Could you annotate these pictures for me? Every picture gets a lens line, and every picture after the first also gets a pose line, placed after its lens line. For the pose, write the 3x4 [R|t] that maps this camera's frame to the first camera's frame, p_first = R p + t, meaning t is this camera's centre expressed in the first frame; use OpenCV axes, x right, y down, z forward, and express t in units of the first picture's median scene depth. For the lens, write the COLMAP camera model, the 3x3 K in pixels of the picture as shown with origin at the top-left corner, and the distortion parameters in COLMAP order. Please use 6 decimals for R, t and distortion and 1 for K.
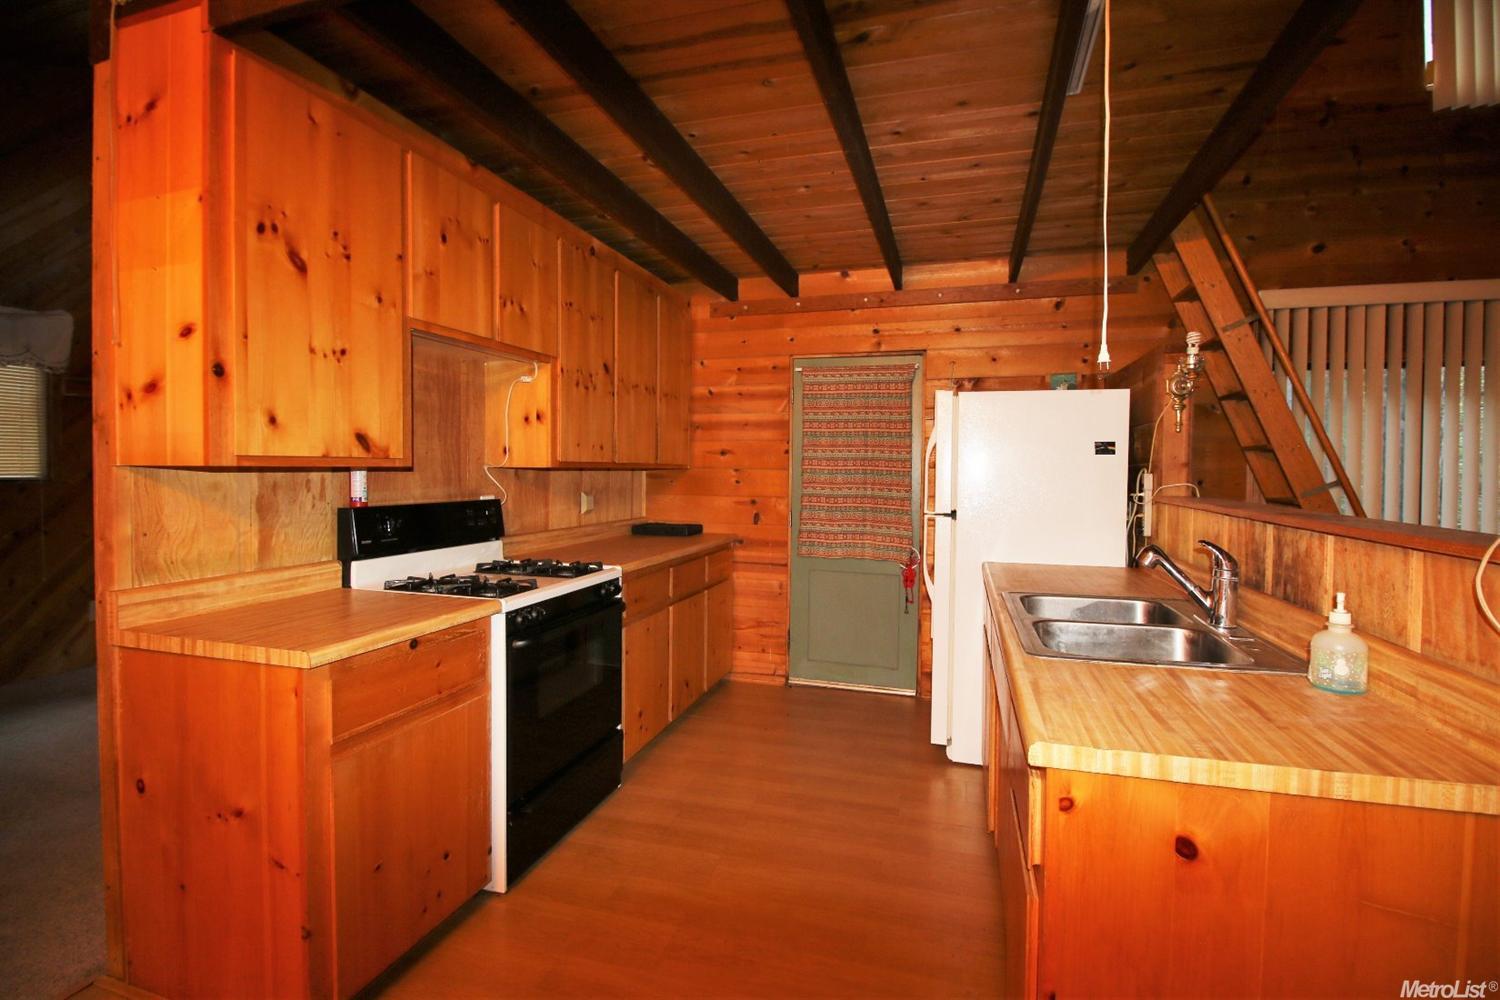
lens RADIAL K [[692.6, 0, 748.0], [0, 692.6, 483.5], [0, 0, 1]] dist [0.000603, -0.014413]
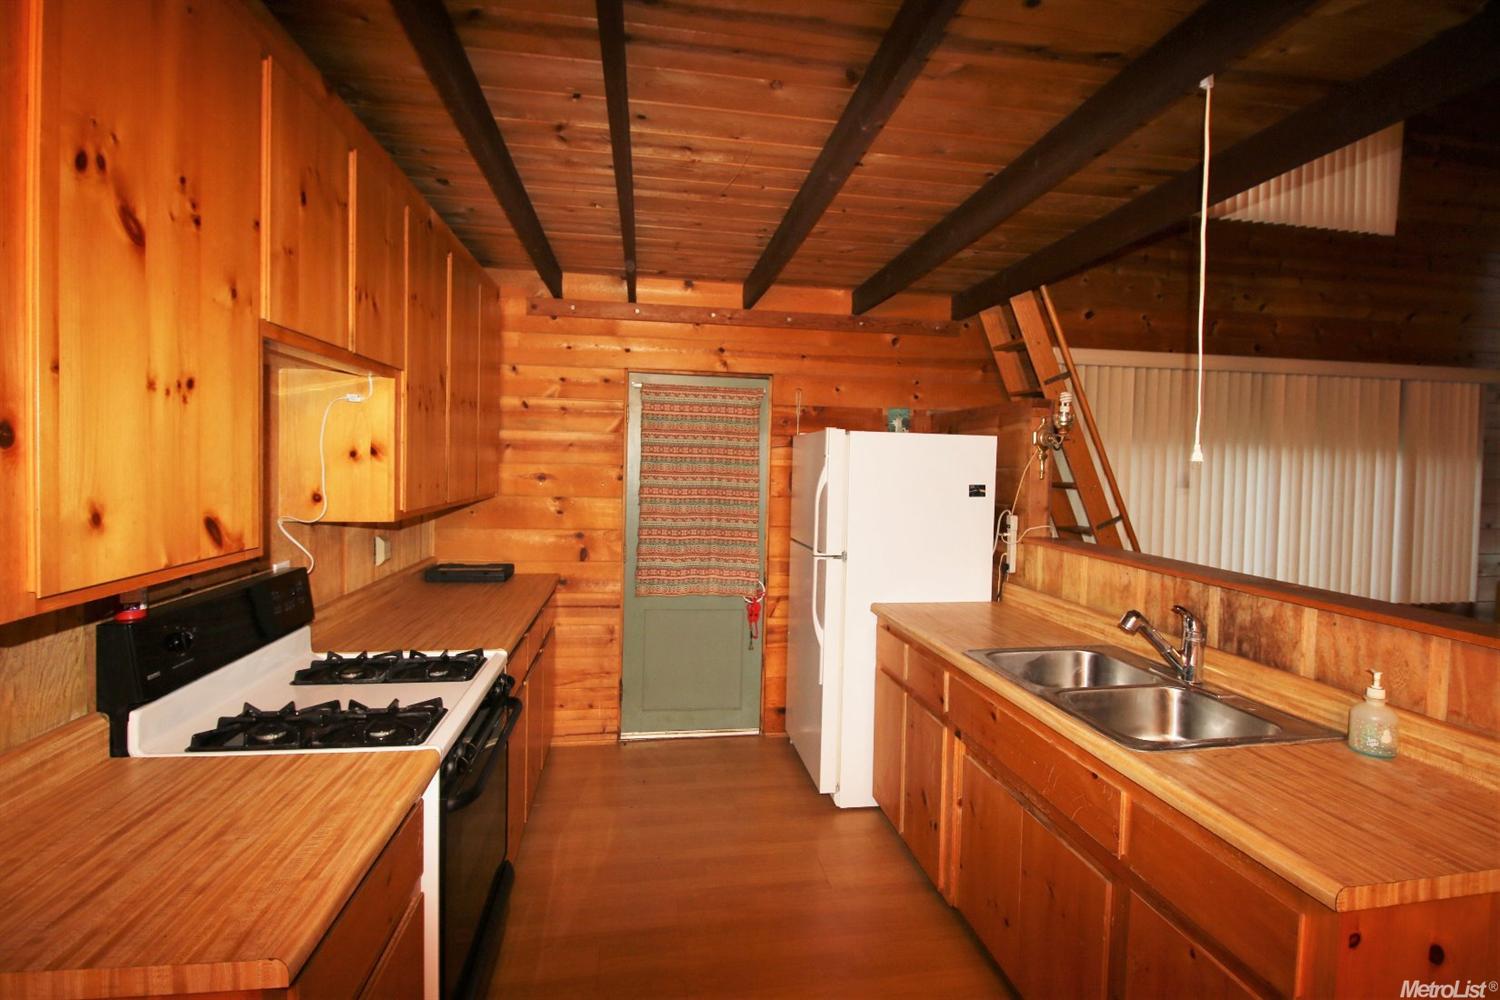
lens RADIAL K [[713.7, 0, 750.3], [0, 713.7, 480.5], [0, 0, 1]] dist [0.003815, -0.016055]
pose [[0.898975, -0.000112, 0.438001, -0.281735], [-0.005439, 0.999920, 0.011417, -0.078327], [-0.437967, -0.012646, 0.898902, 0.167150]]
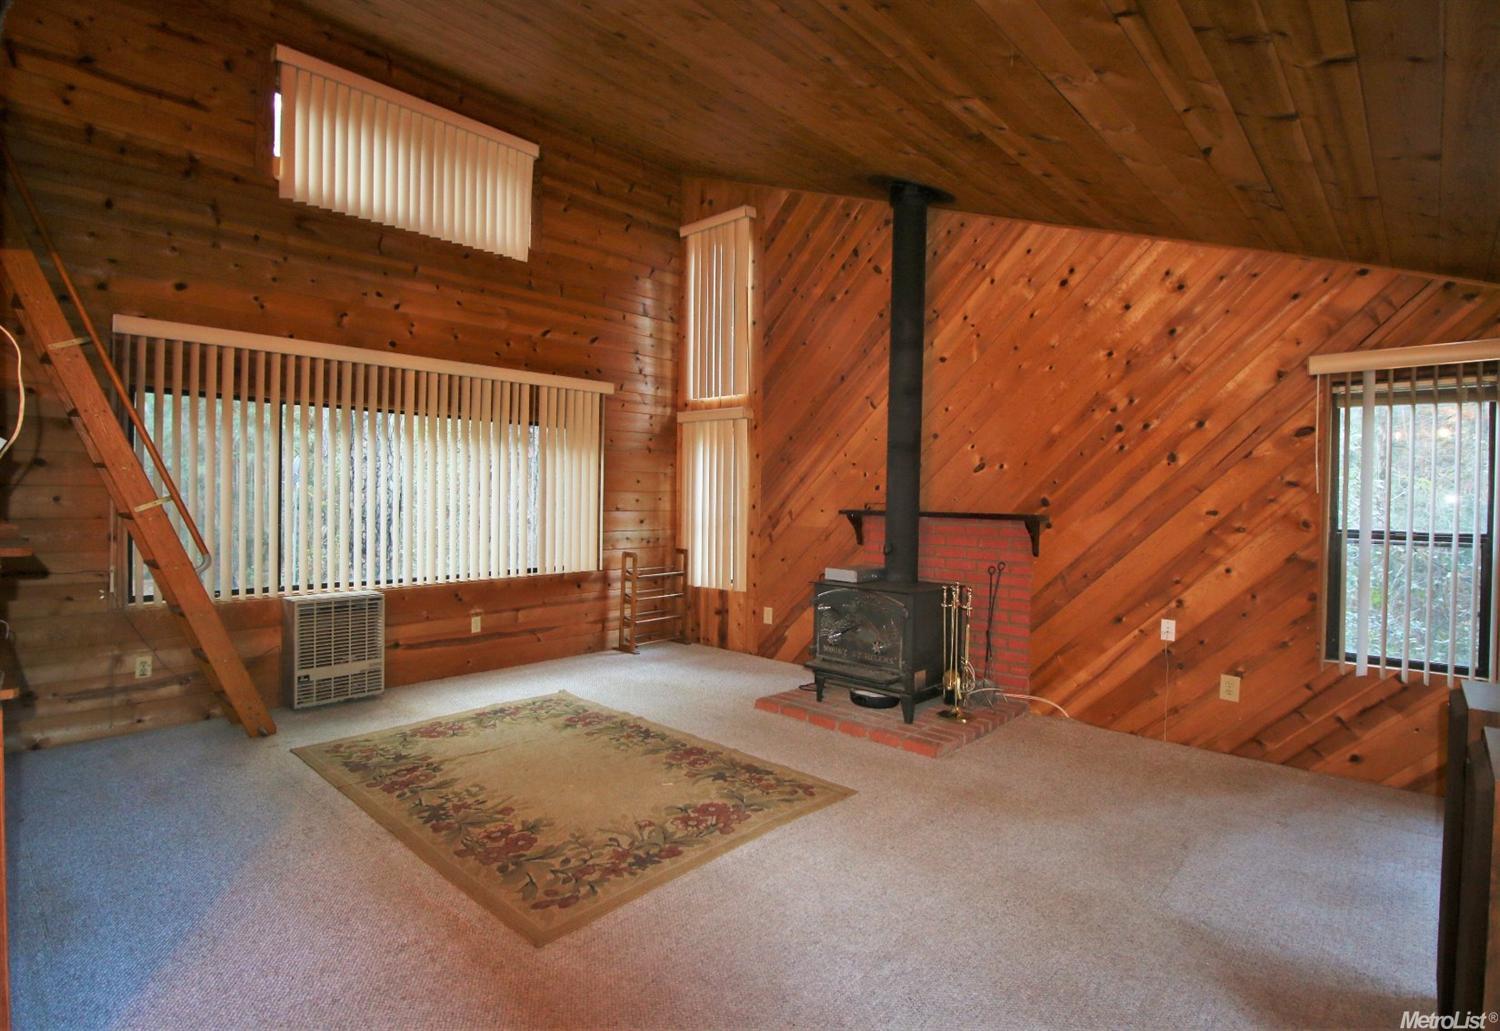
lens RADIAL K [[756.7, 0, 746.3], [0, 756.7, 499.5], [0, 0, 1]] dist [0.004331, -0.014328]
pose [[0.438780, -0.007991, 0.898559, 0.161279], [0.006176, 0.999964, 0.005877, -0.000782], [-0.898573, 0.002971, 0.438813, -0.417619]]
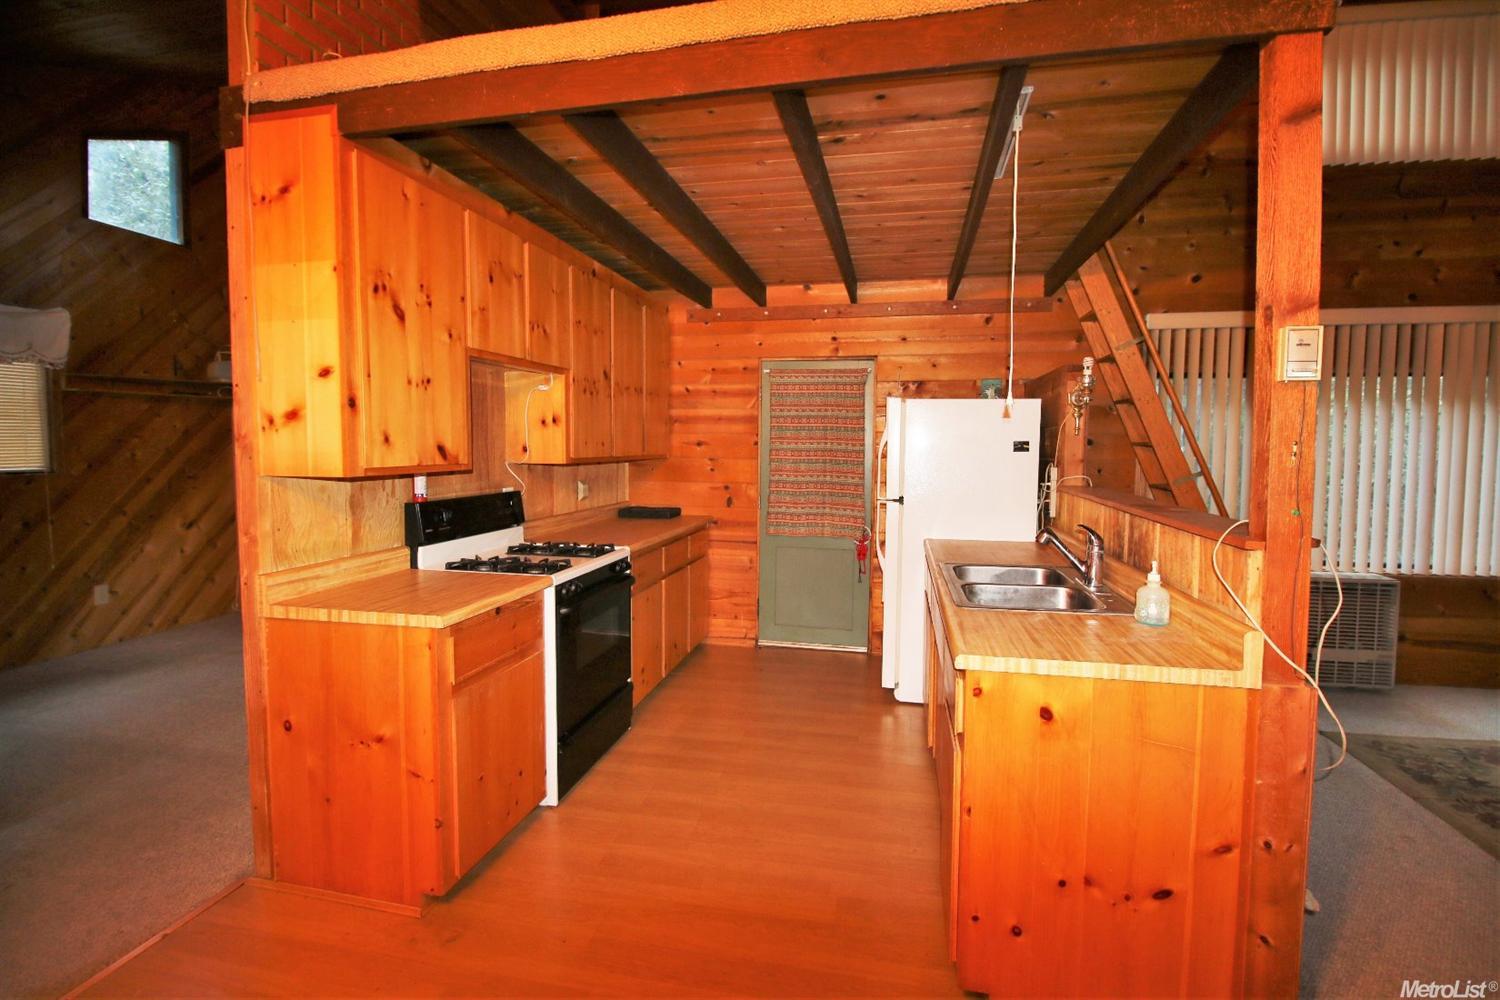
lens RADIAL K [[697.7, 0, 749.6], [0, 697.7, 486.3], [0, 0, 1]] dist [0.001861, -0.014481]
pose [[0.996333, -0.006797, 0.085292, -0.077277], [0.003245, 0.999124, 0.041713, -0.033918], [-0.085501, -0.041284, 0.995482, -0.207942]]
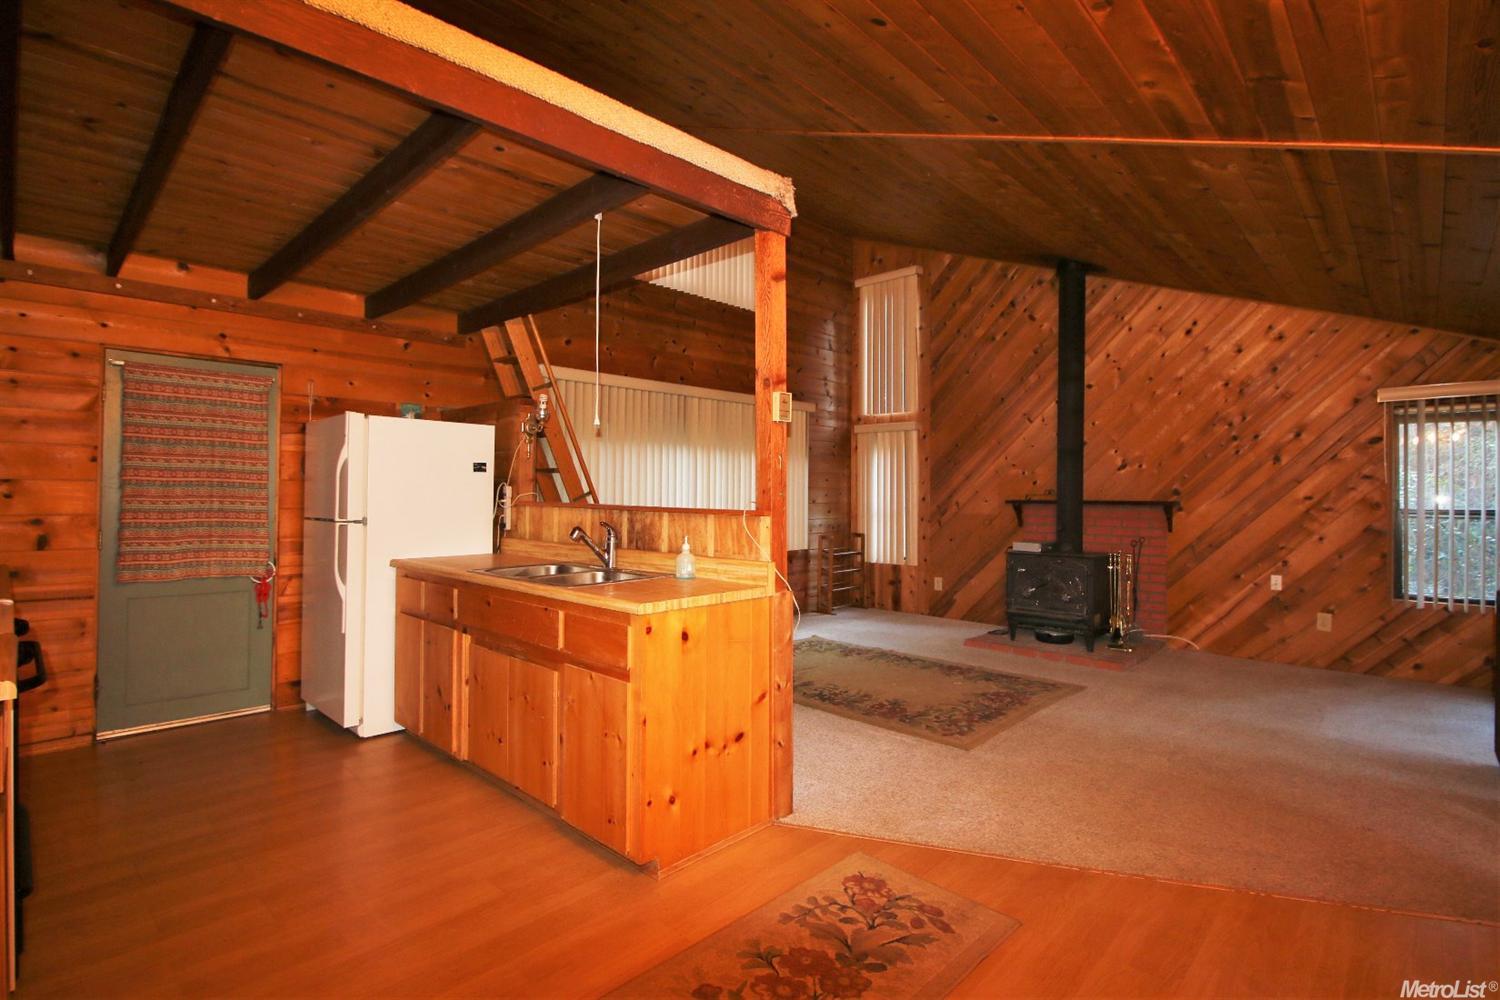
lens RADIAL K [[728.3, 0, 761.3], [0, 728.3, 485.0], [0, 0, 1]] dist [0.001526, -0.013506]
pose [[0.441819, 0.006834, 0.897078, -0.532716], [0.013345, 0.999810, -0.014190, 0.011474], [-0.897005, 0.018241, 0.441644, -0.134231]]
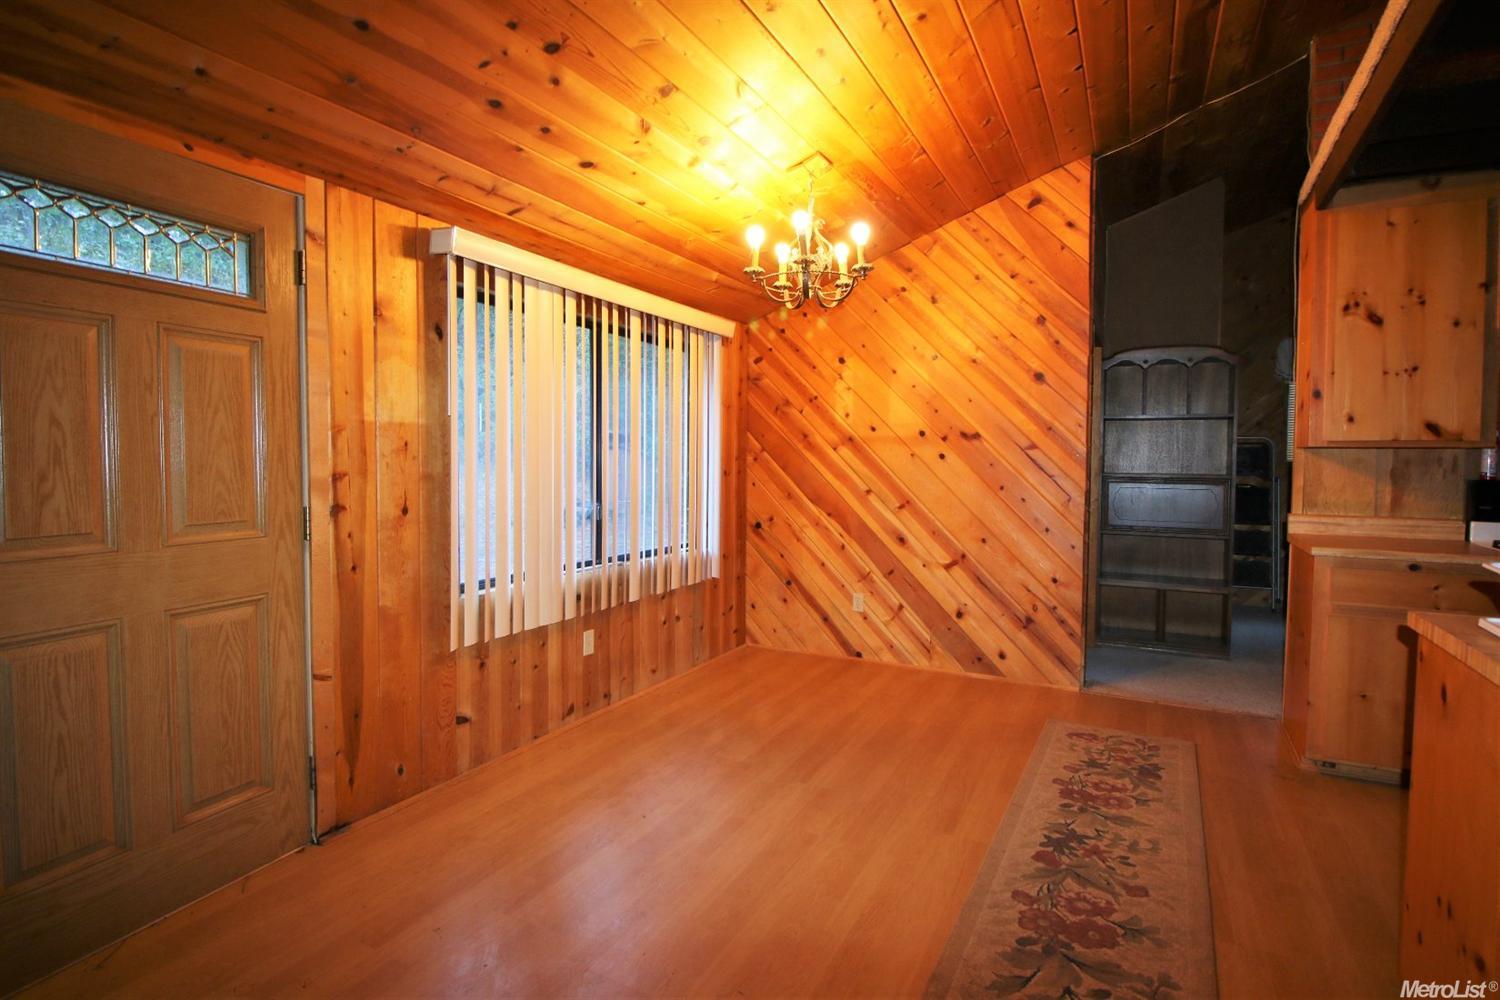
lens RADIAL K [[728.3, 0, 761.3], [0, 728.3, 485.0], [0, 0, 1]] dist [0.001526, -0.013506]
pose [[-0.182141, 0.031818, -0.982758, 0.786608], [-0.025725, 0.998980, 0.037111, 0.023331], [0.982936, 0.032041, -0.181136, -0.053105]]
